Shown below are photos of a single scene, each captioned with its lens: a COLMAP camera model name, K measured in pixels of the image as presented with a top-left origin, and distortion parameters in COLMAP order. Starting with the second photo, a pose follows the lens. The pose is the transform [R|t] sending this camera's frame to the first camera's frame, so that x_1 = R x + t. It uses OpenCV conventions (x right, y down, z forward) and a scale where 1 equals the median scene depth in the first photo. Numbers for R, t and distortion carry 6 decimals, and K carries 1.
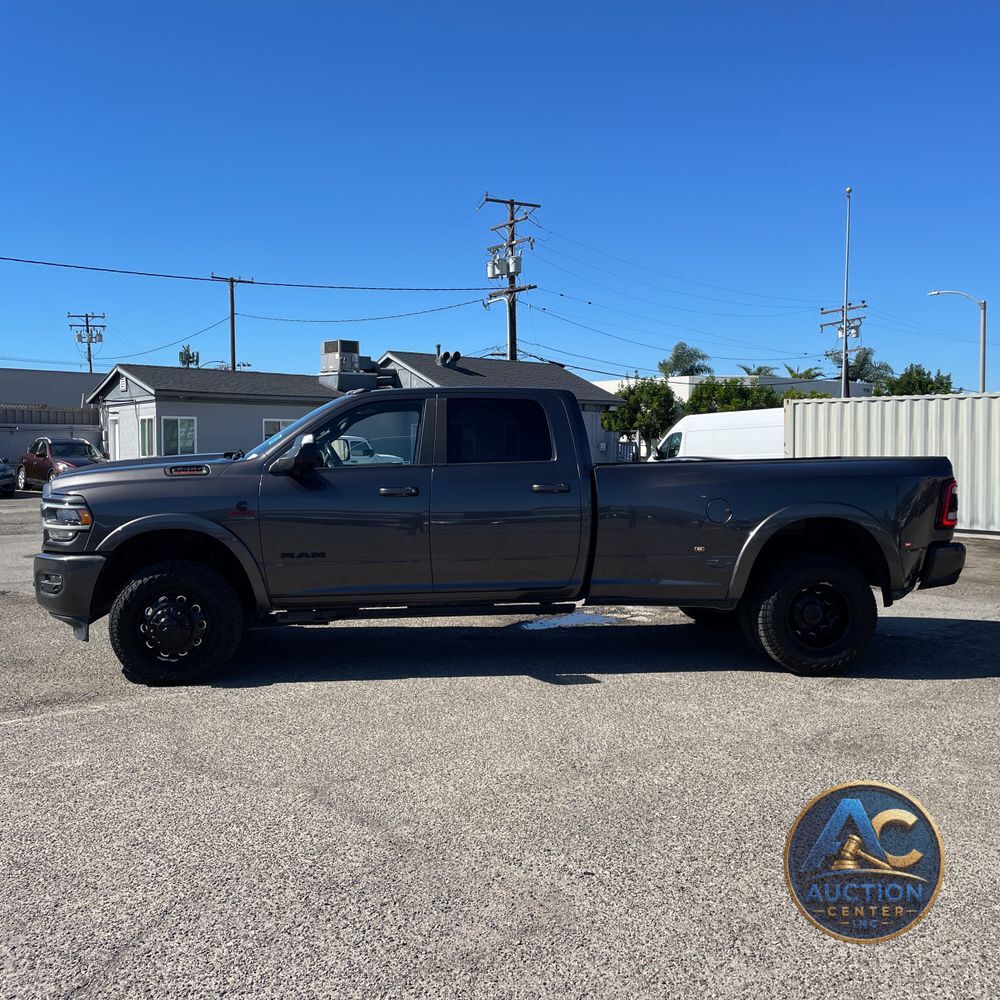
lens RADIAL K [[1043.4, 0, 493.2], [0, 1043.4, 502.9], [0, 0, 1]] dist [0.044049, 0.000000]
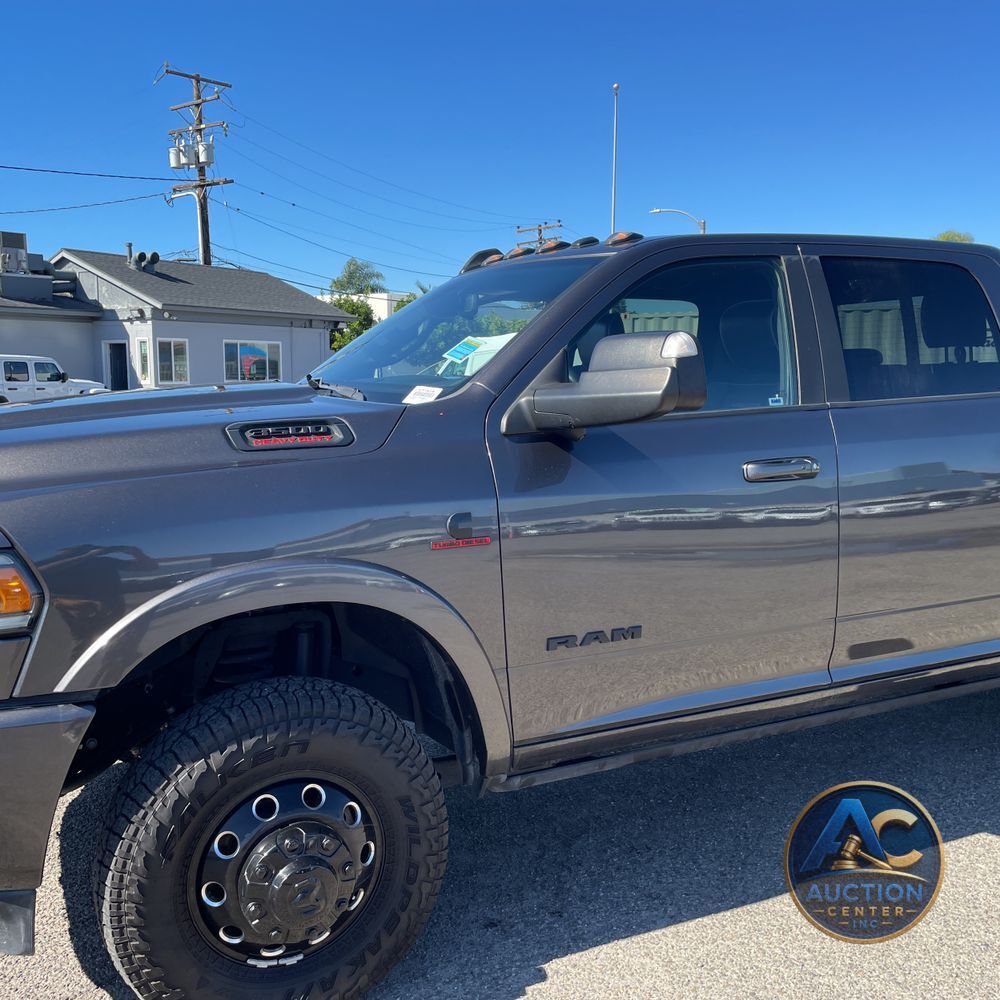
lens RADIAL K [[1043.4, 0, 509.0], [0, 1043.4, 494.5], [0, 0, 1]] dist [0.044049, 0.000000]
pose [[0.938590, -0.046699, 0.341860, -0.067456], [0.024151, 0.997260, 0.069922, -0.006542], [-0.344188, -0.057372, 0.937146, 0.123821]]
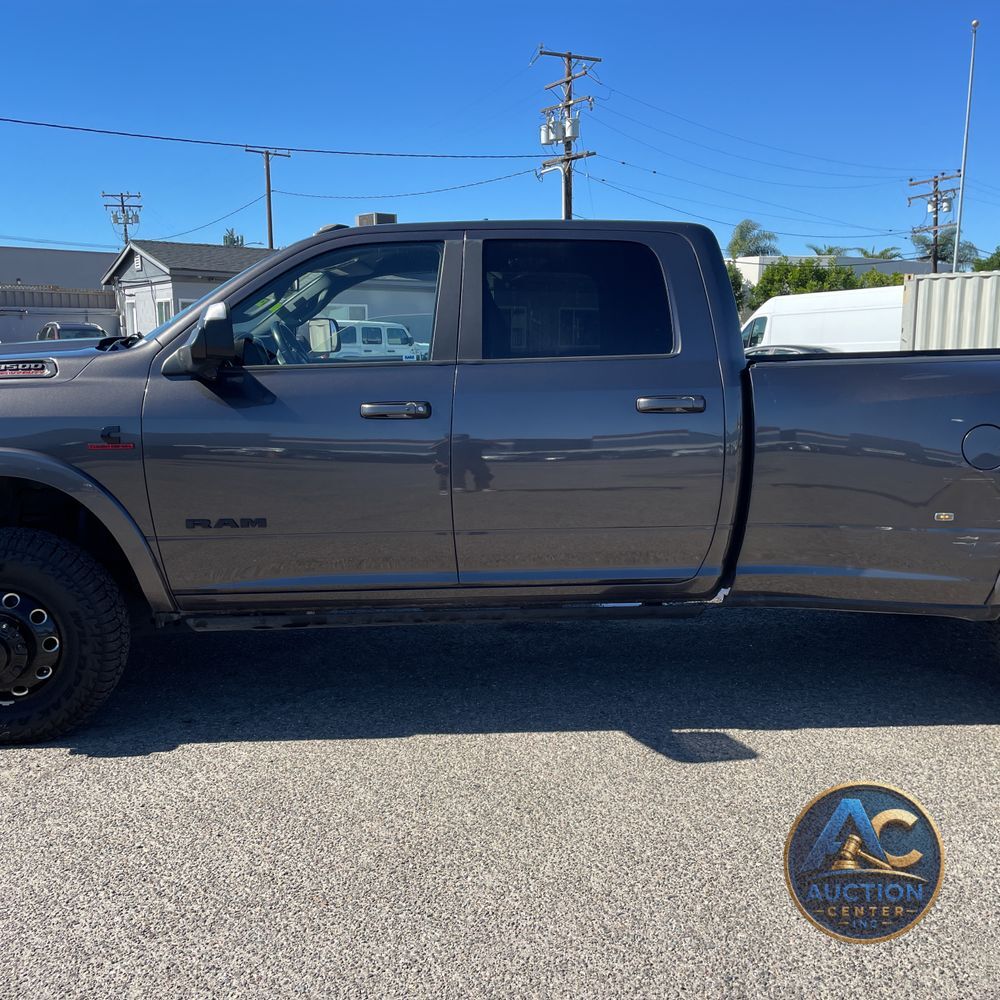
lens RADIAL K [[1043.4, 0, 494.7], [0, 1043.4, 504.6], [0, 0, 1]] dist [0.044049, 0.000000]
pose [[0.998946, 0.008779, -0.045055, -0.002410], [-0.003907, 0.994239, 0.107111, -0.003979], [0.045736, -0.106822, 0.993226, 0.087084]]
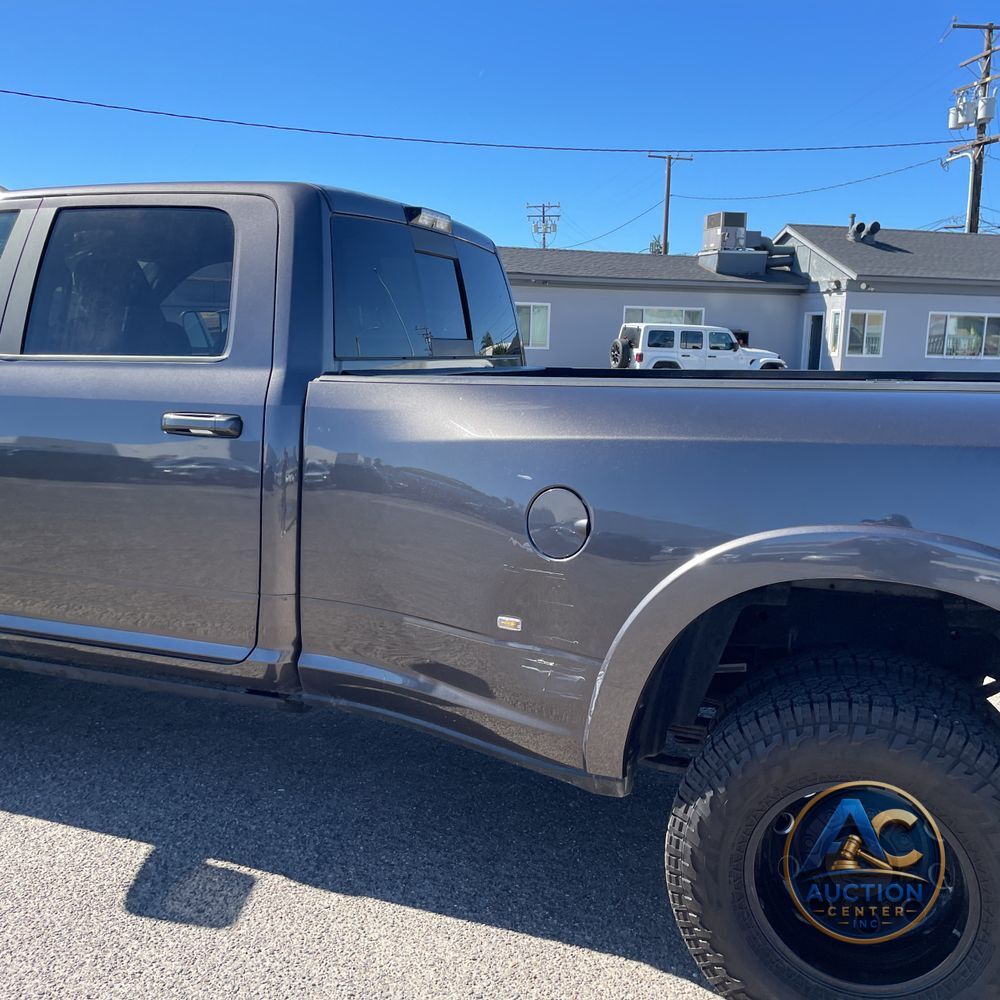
lens RADIAL K [[1043.4, 0, 469.0], [0, 1043.4, 478.1], [0, 0, 1]] dist [0.044049, 0.000000]
pose [[0.891347, 0.083384, -0.445587, 0.065996], [-0.048333, 0.994815, 0.089477, -0.006995], [0.450738, -0.058218, 0.890756, 0.133216]]
